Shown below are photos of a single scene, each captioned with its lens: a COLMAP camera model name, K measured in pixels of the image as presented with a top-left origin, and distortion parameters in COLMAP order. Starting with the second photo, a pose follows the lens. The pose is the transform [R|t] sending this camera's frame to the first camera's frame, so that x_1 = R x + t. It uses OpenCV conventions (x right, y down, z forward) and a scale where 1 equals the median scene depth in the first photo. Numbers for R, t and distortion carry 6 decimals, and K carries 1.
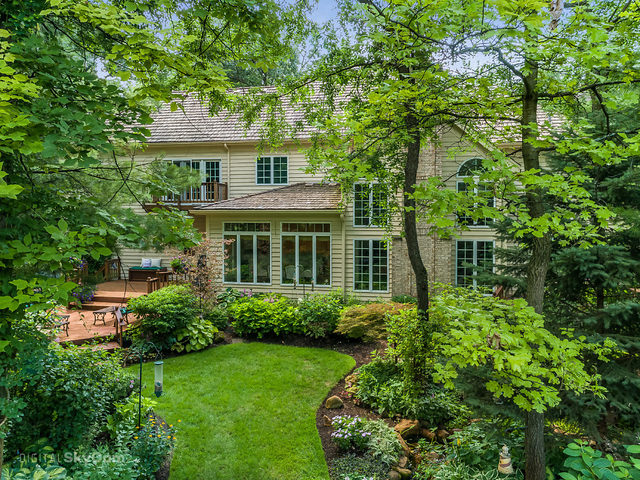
lens RADIAL K [[486.5, 0, 321.5], [0, 486.5, 216.5], [0, 0, 1]] dist [0.013418, 0.010717]
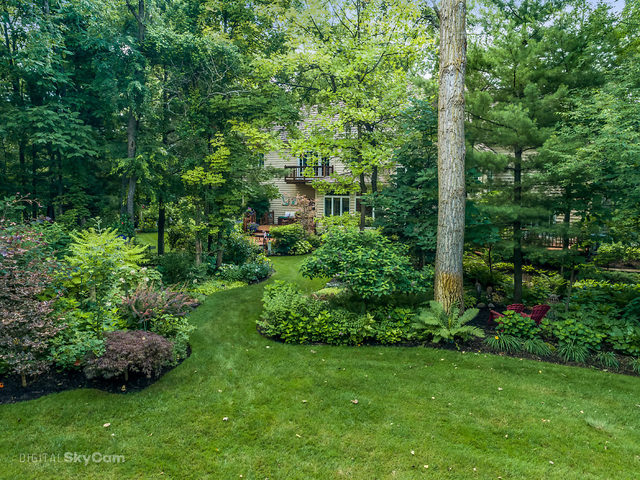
lens RADIAL K [[500.6, 0, 320.0], [0, 500.6, 240.0], [0, 0, 1]] dist [0.001340, -0.000286]
pose [[0.937626, 0.051660, -0.343786, 0.527777], [-0.014585, 0.993872, 0.109570, -0.011698], [0.347340, -0.097722, 0.932634, -0.890259]]
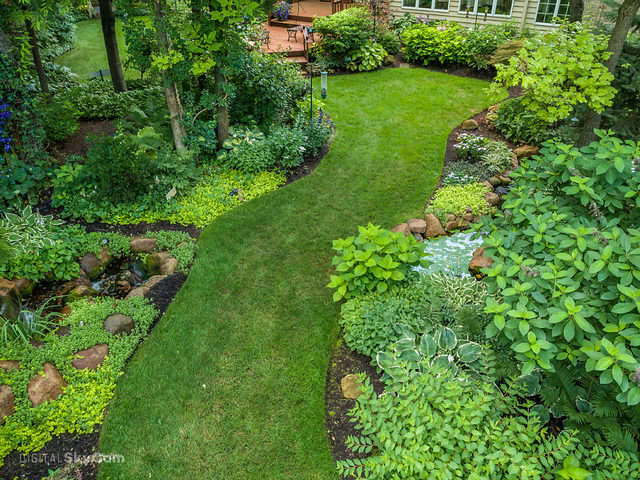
lens RADIAL K [[500.6, 0, 320.0], [0, 500.6, 240.0], [0, 0, 1]] dist [0.001340, -0.000286]
pose [[0.918831, 0.204872, -0.337307, 0.123241], [0.011112, 0.840930, 0.541029, -0.030816], [0.394494, -0.500863, 0.770397, -0.160058]]
